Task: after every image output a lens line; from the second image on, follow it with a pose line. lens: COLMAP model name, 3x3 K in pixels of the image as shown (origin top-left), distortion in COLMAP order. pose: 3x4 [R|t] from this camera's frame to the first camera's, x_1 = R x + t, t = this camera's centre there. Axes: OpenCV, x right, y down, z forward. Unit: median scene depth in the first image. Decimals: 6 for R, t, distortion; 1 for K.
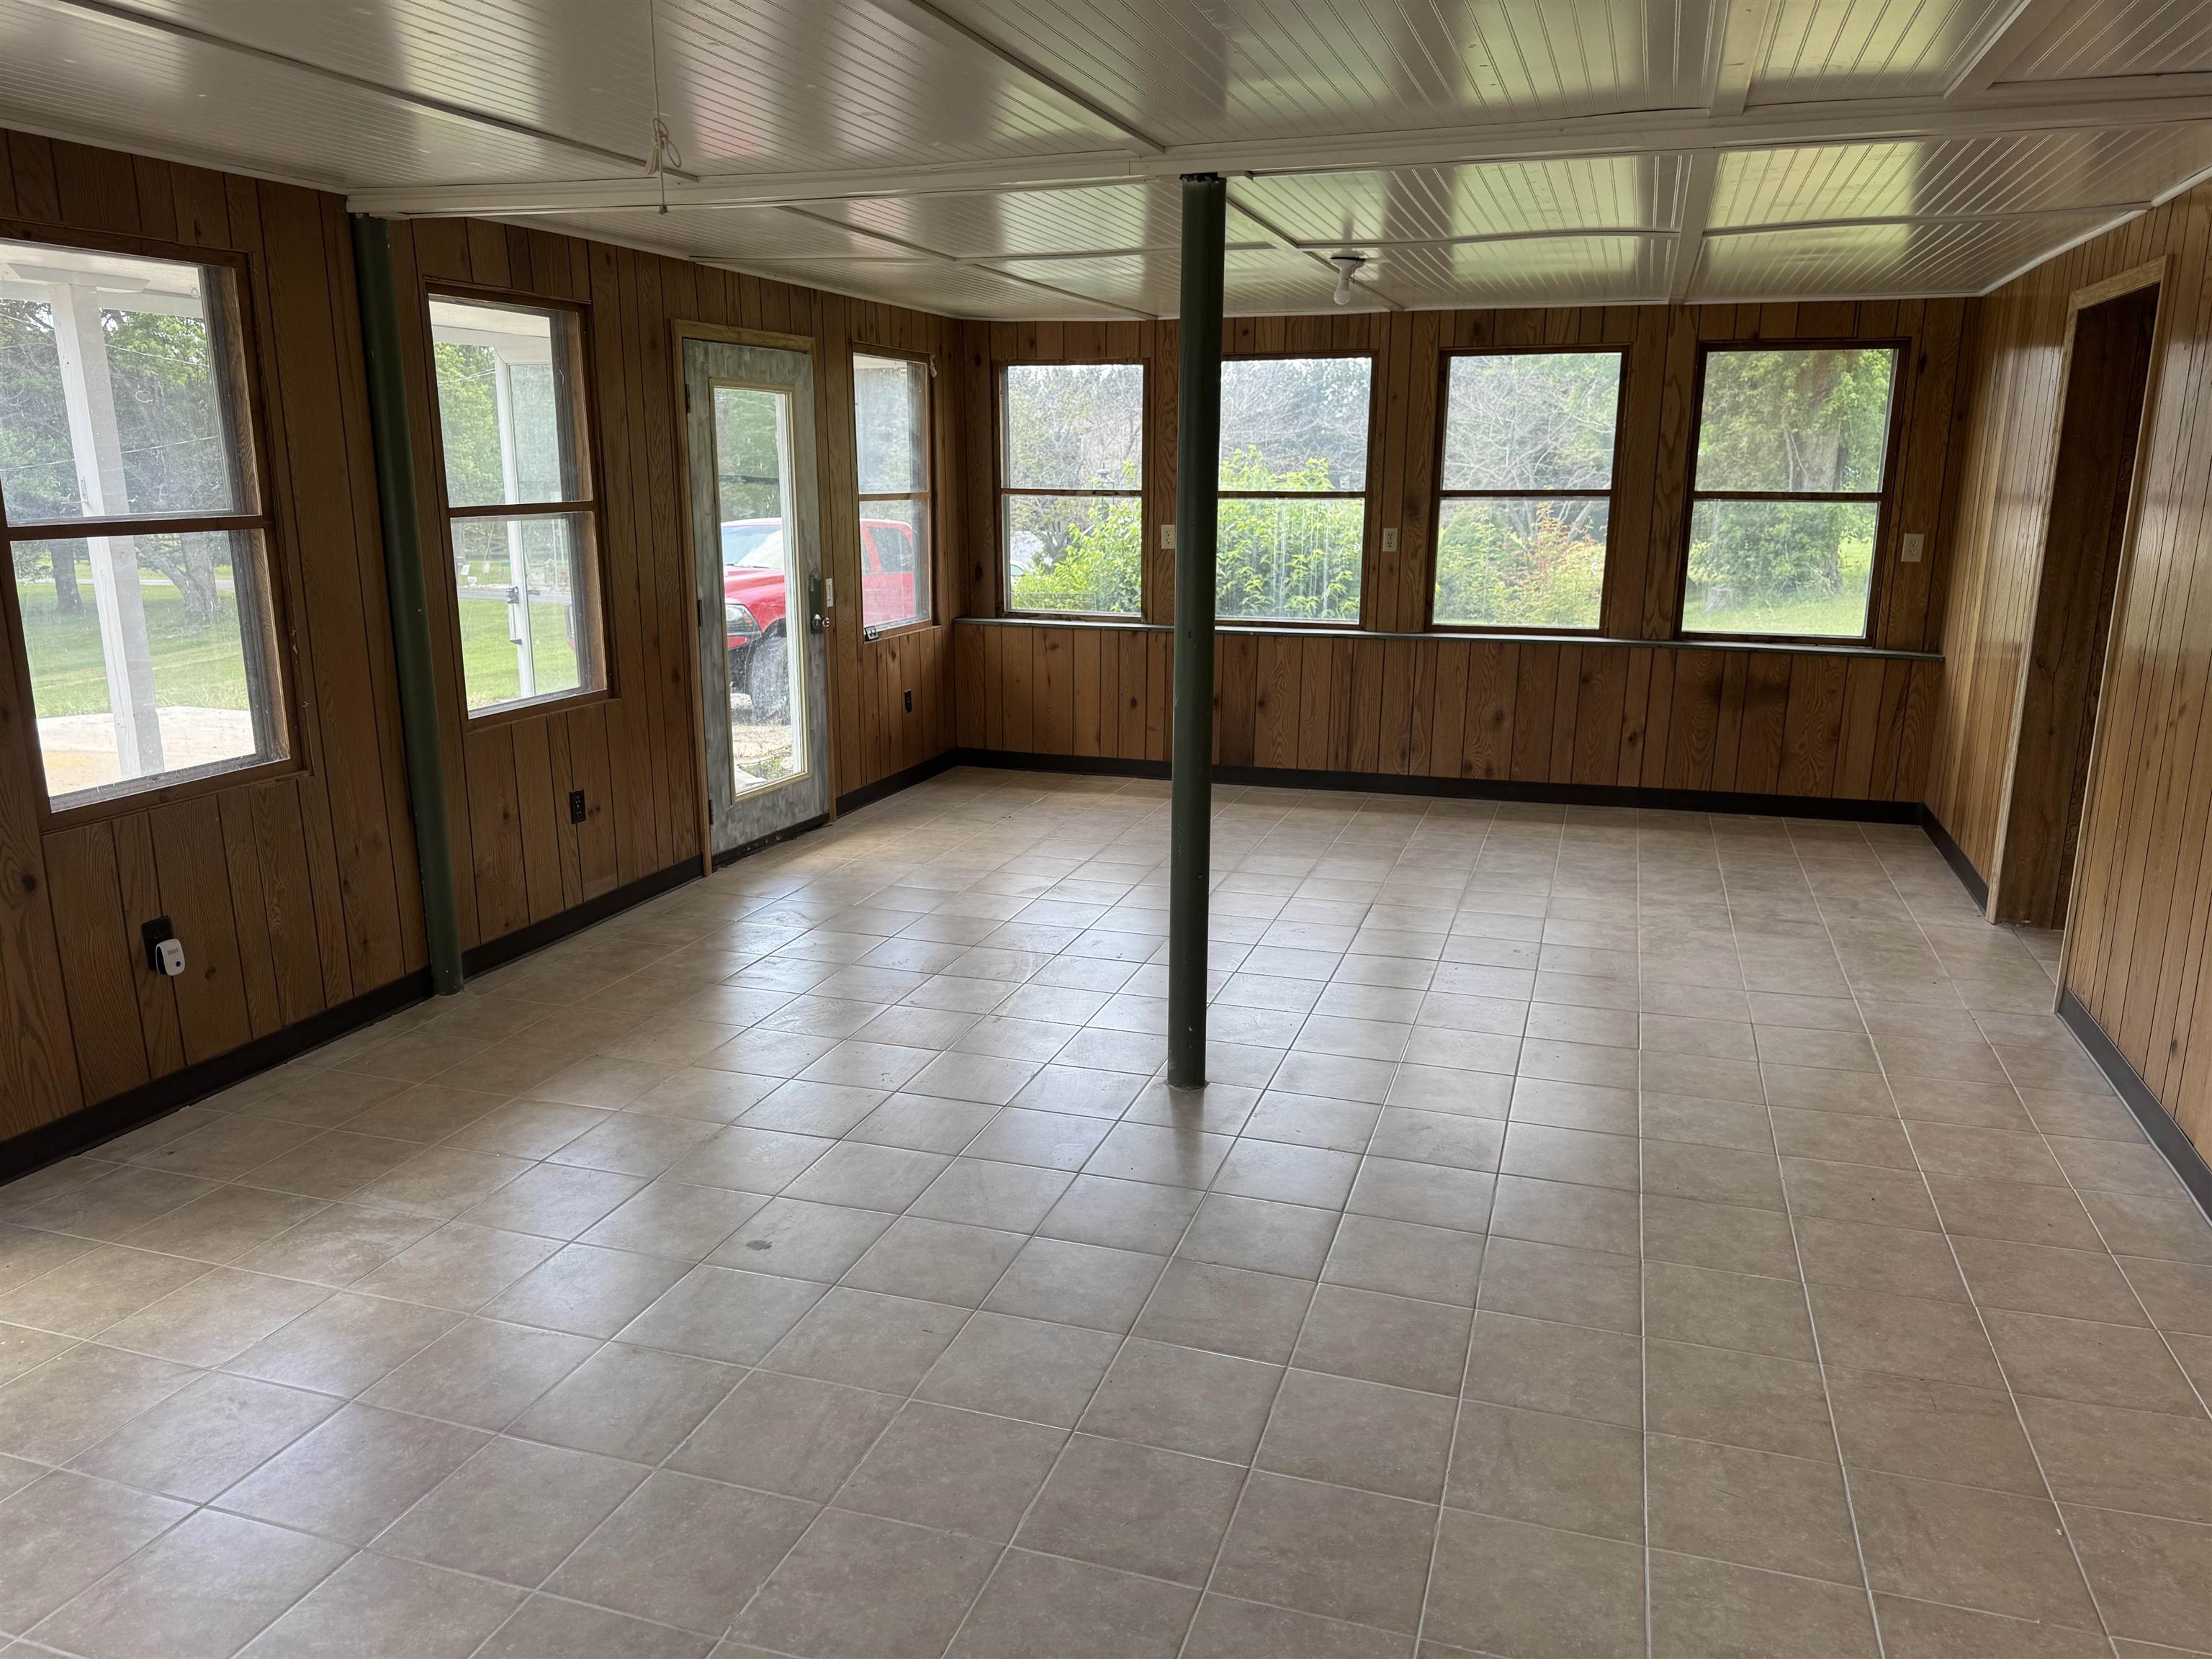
lens RADIAL K [[1555.5, 0, 1105.3], [0, 1555.5, 820.2], [0, 0, 1]] dist [0.135999, -0.208717]
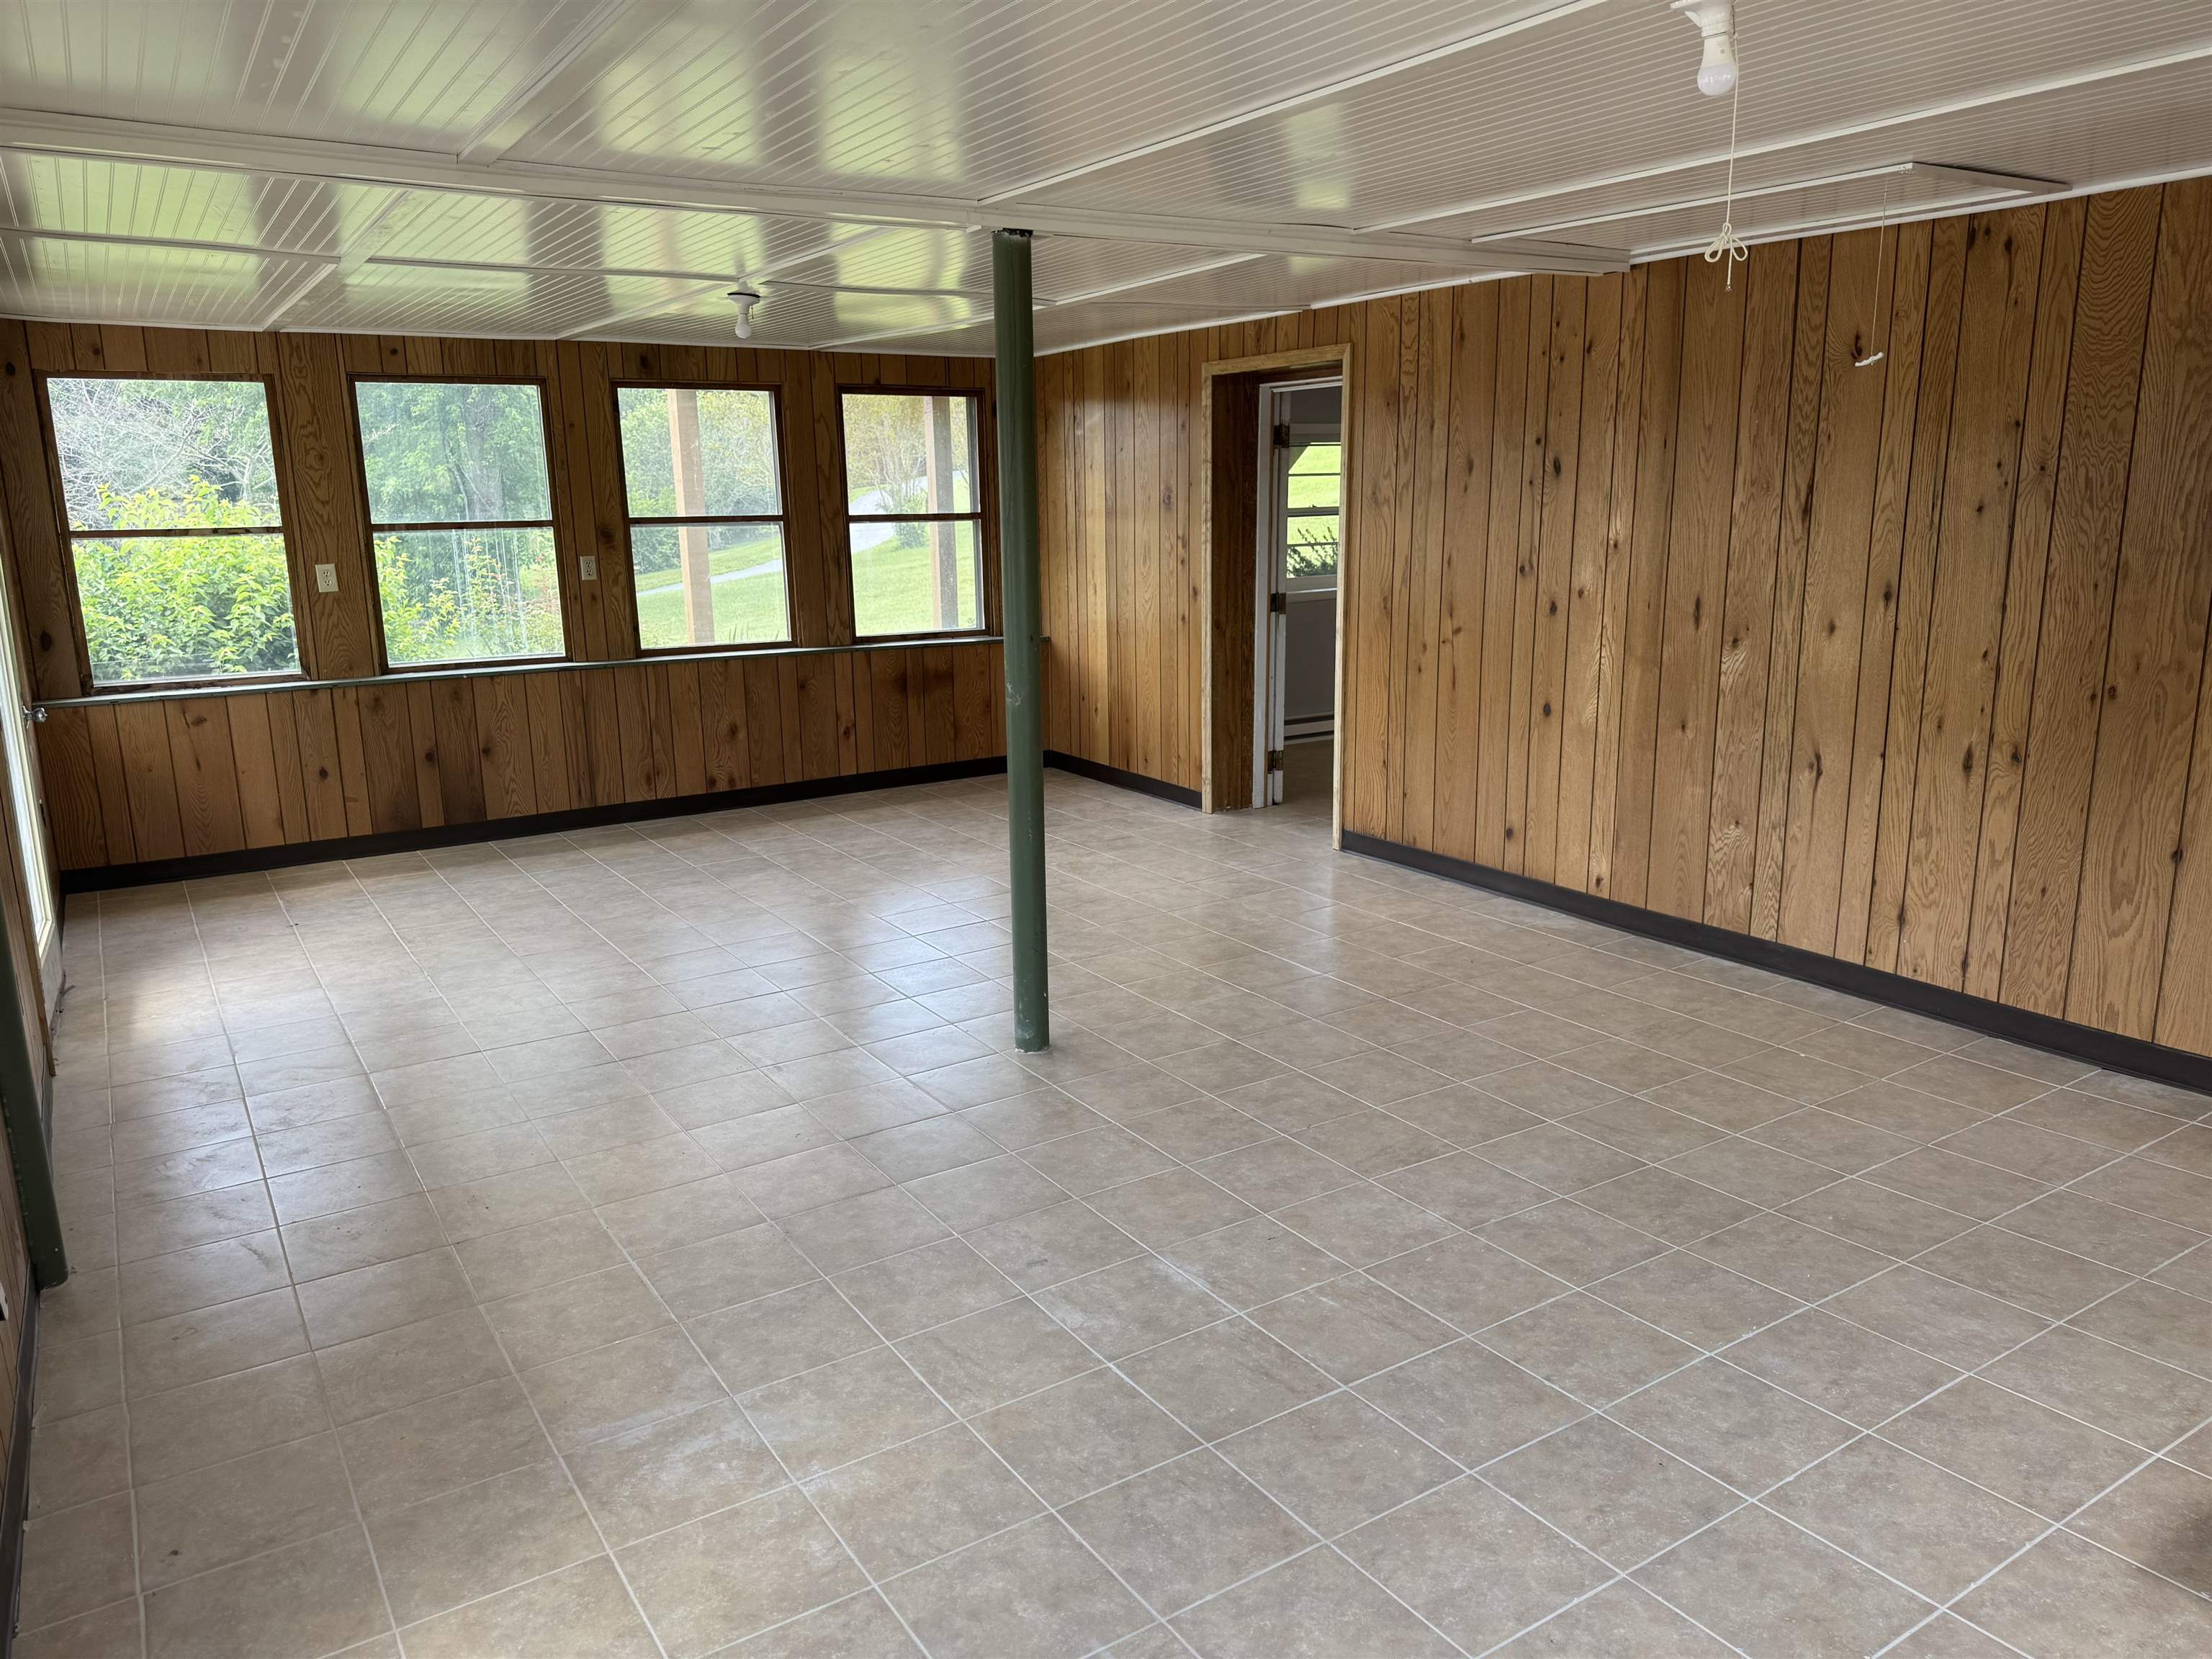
lens RADIAL K [[1555.5, 0, 1105.3], [0, 1555.5, 820.2], [0, 0, 1]] dist [0.135999, -0.208717]
pose [[0.631029, -0.175605, 0.755623, -0.404316], [0.191402, 0.979173, 0.067715, -0.029856], [-0.751776, 0.101898, 0.651498, 0.129352]]
